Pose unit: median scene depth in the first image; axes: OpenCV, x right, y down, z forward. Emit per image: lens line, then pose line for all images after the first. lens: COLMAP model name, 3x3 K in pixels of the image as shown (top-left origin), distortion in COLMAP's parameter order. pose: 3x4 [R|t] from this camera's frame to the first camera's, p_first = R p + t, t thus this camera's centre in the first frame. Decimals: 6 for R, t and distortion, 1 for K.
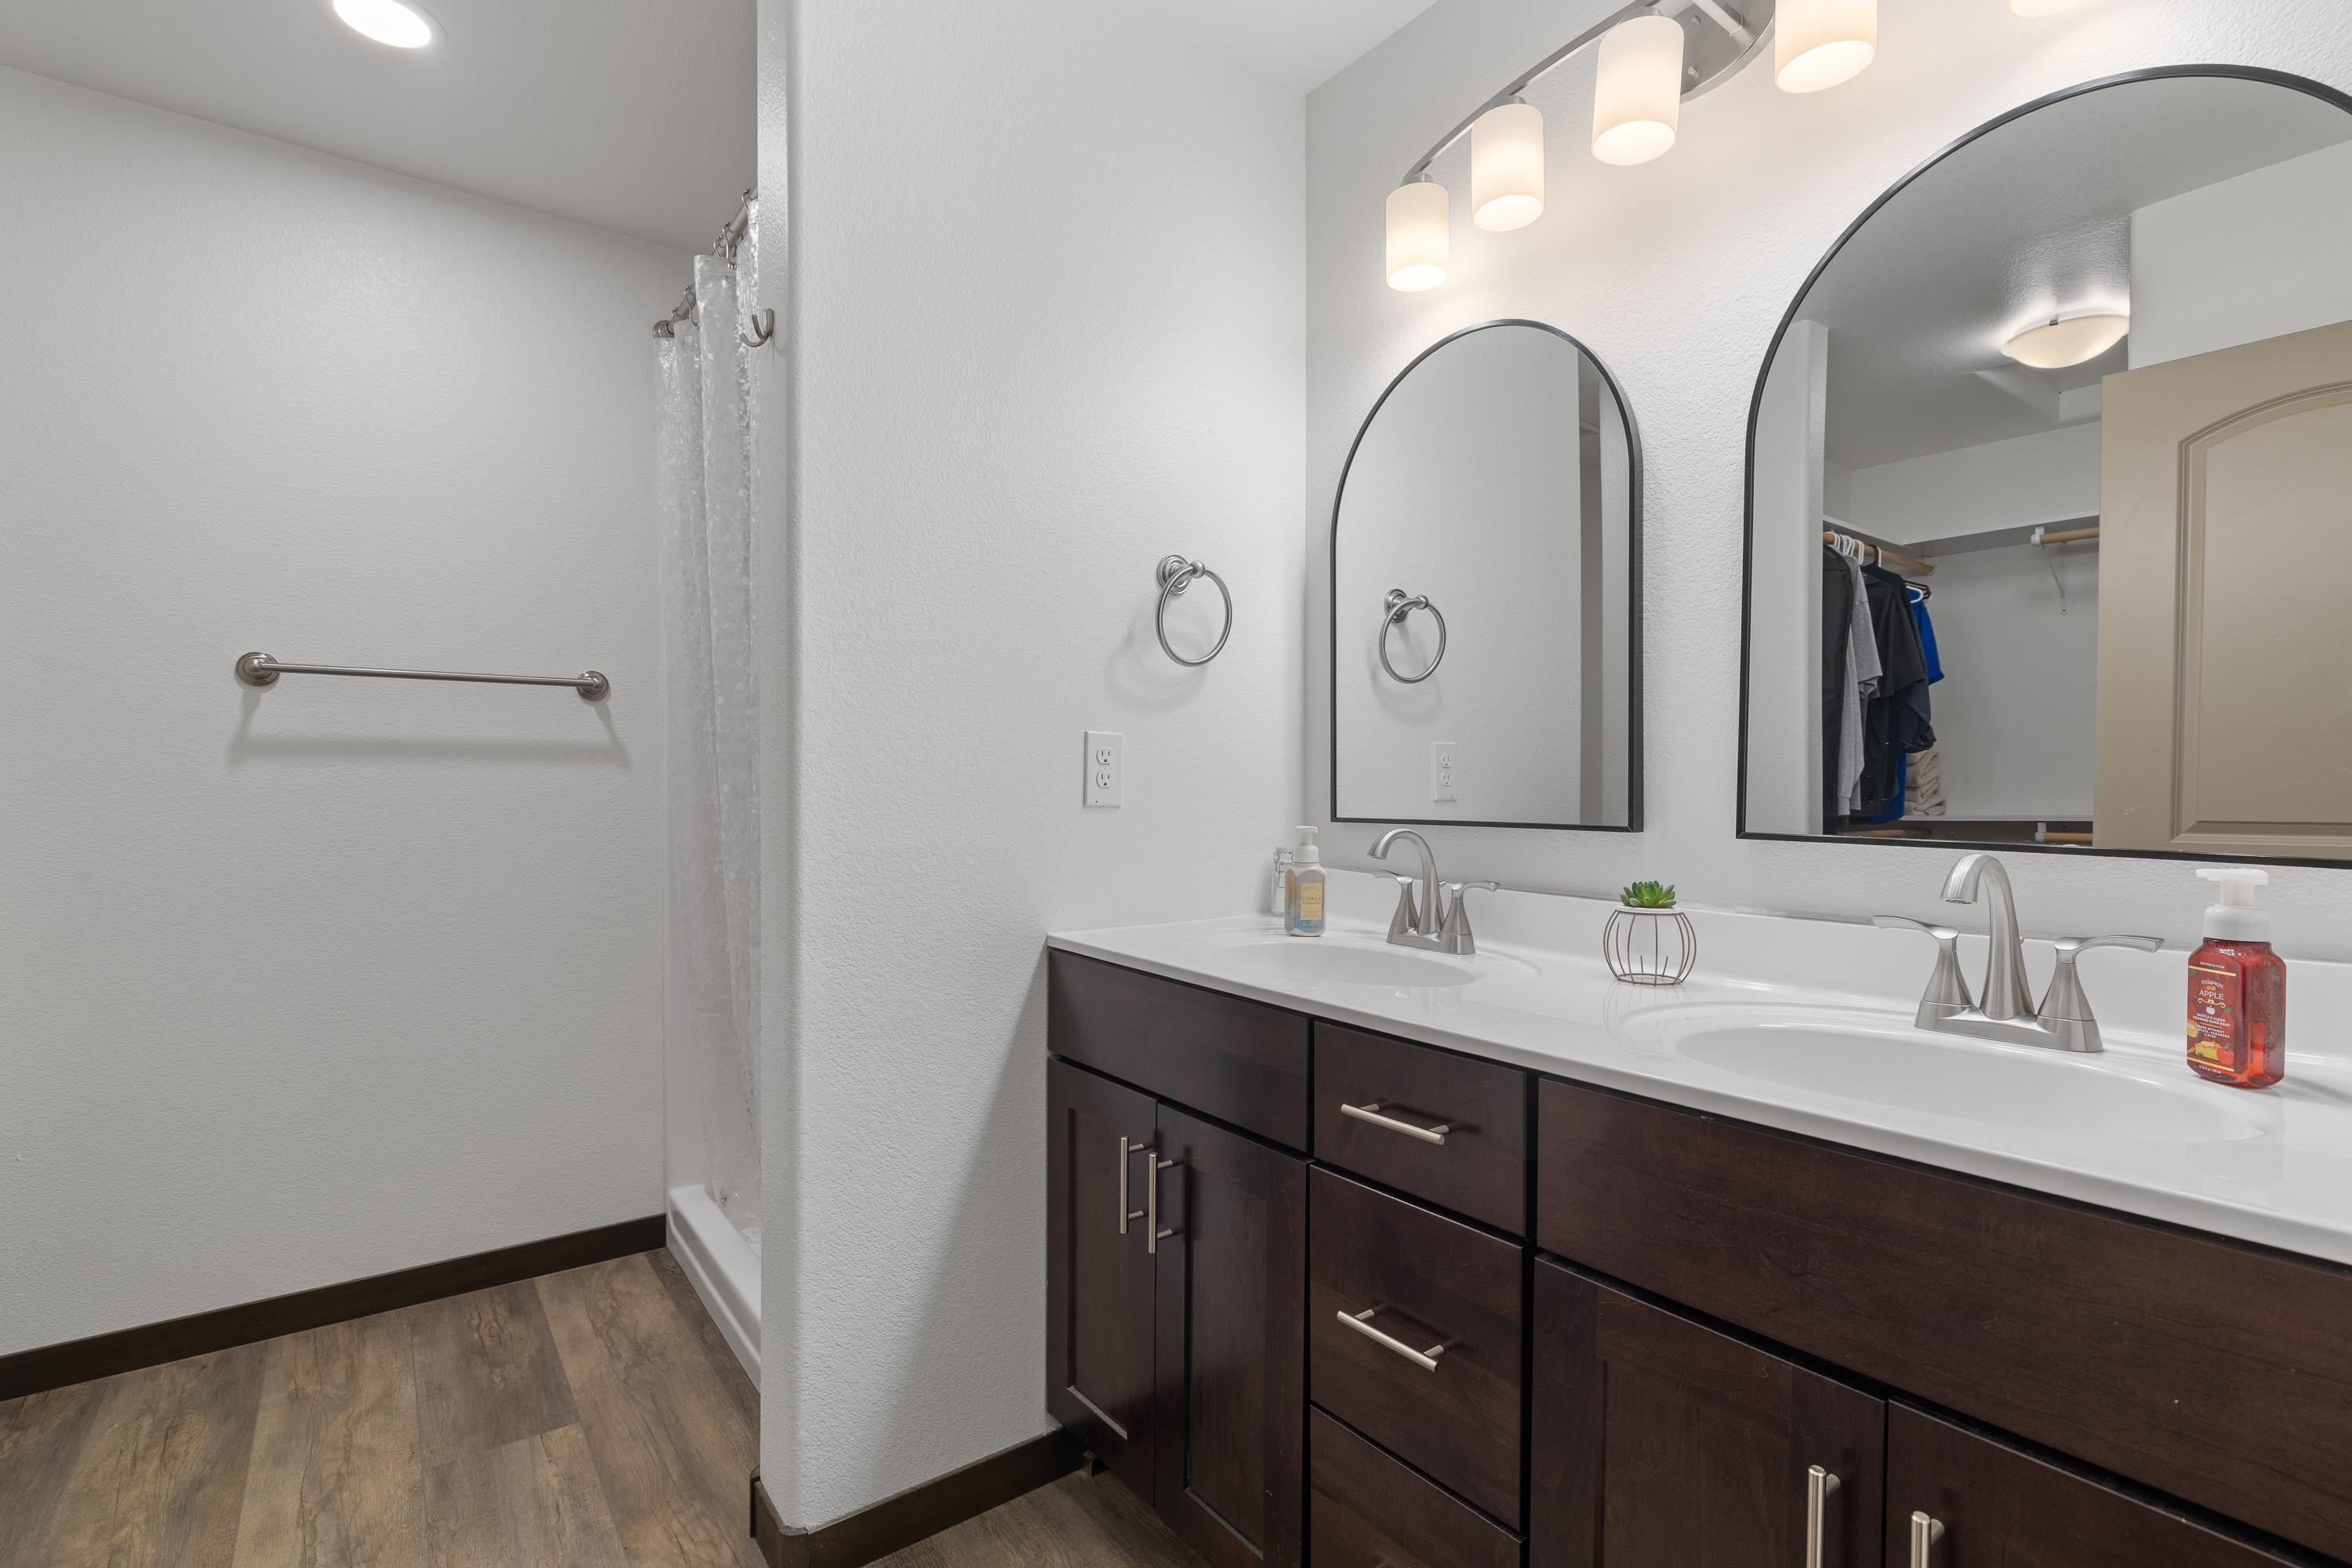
lens RADIAL K [[1082.8, 0, 1180.4], [0, 1082.8, 786.8], [0, 0, 1]] dist [-0.001021, 0.000167]
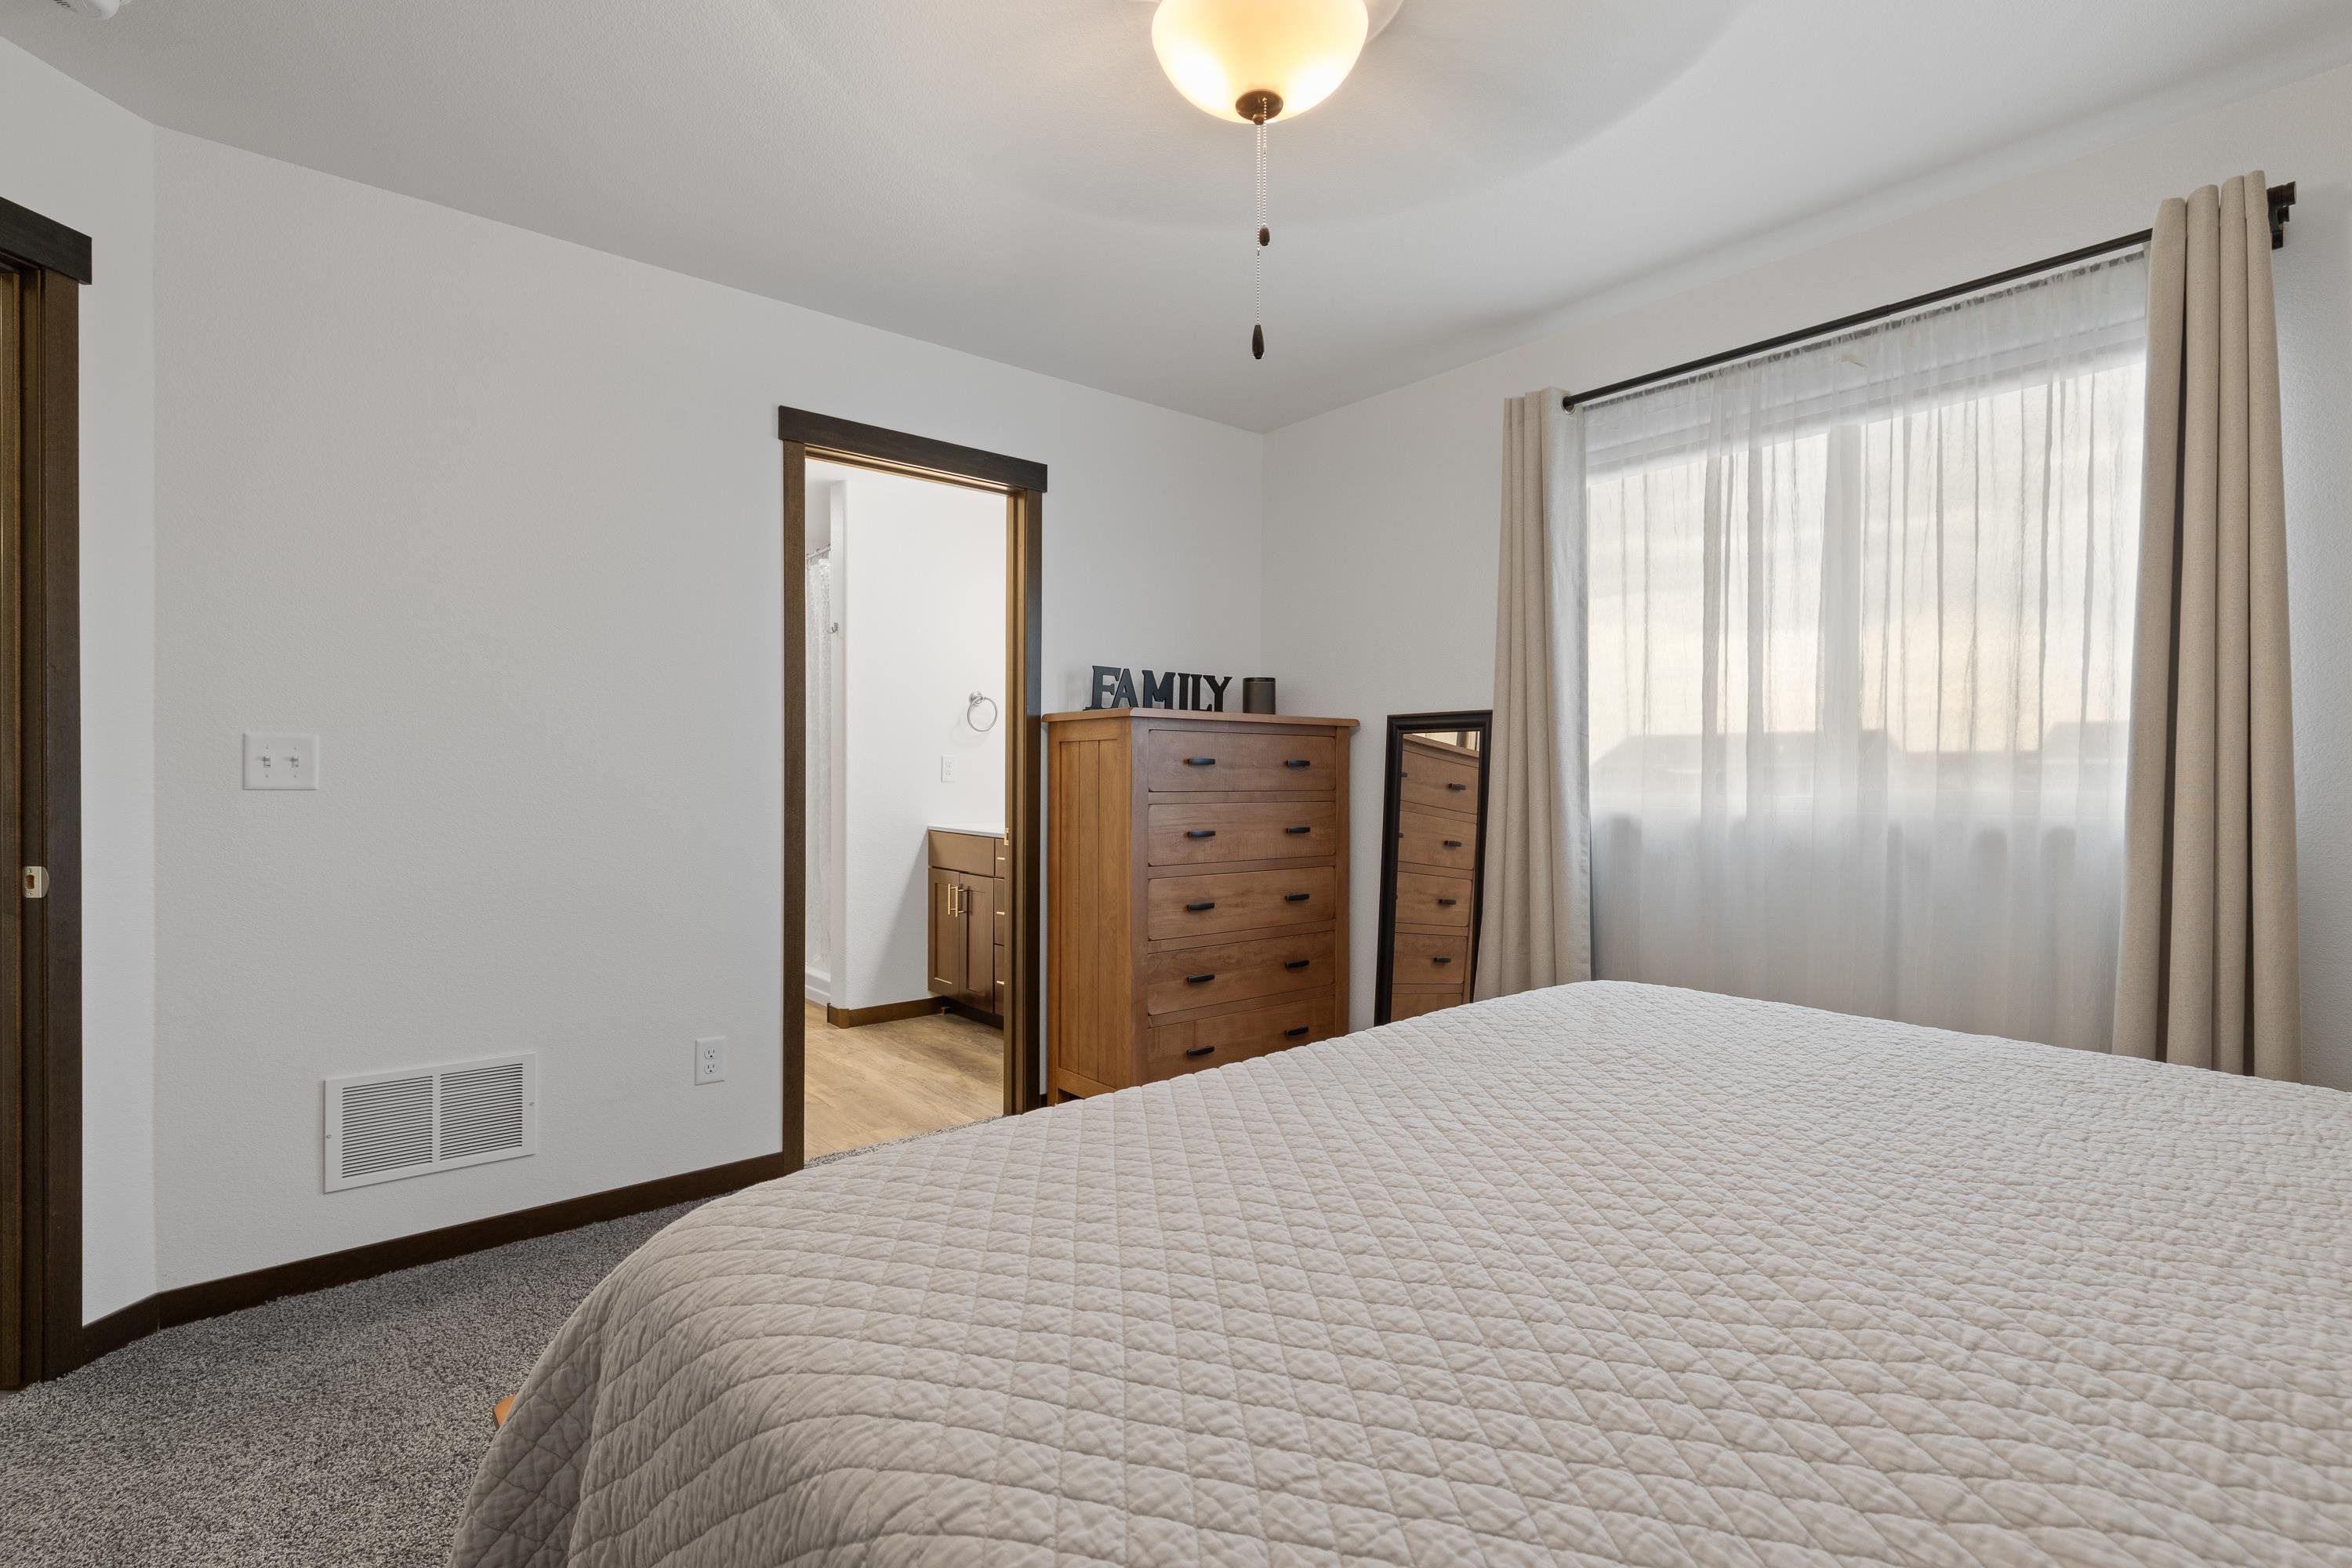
lens RADIAL K [[1082.8, 0, 1178.5], [0, 1082.8, 781.2], [0, 0, 1]] dist [-0.001021, 0.000167]
pose [[0.999386, 0.001286, 0.035022, 0.454494], [-0.001457, 0.999987, 0.004875, 0.004517], [-0.035015, -0.004923, 0.999375, -1.961952]]
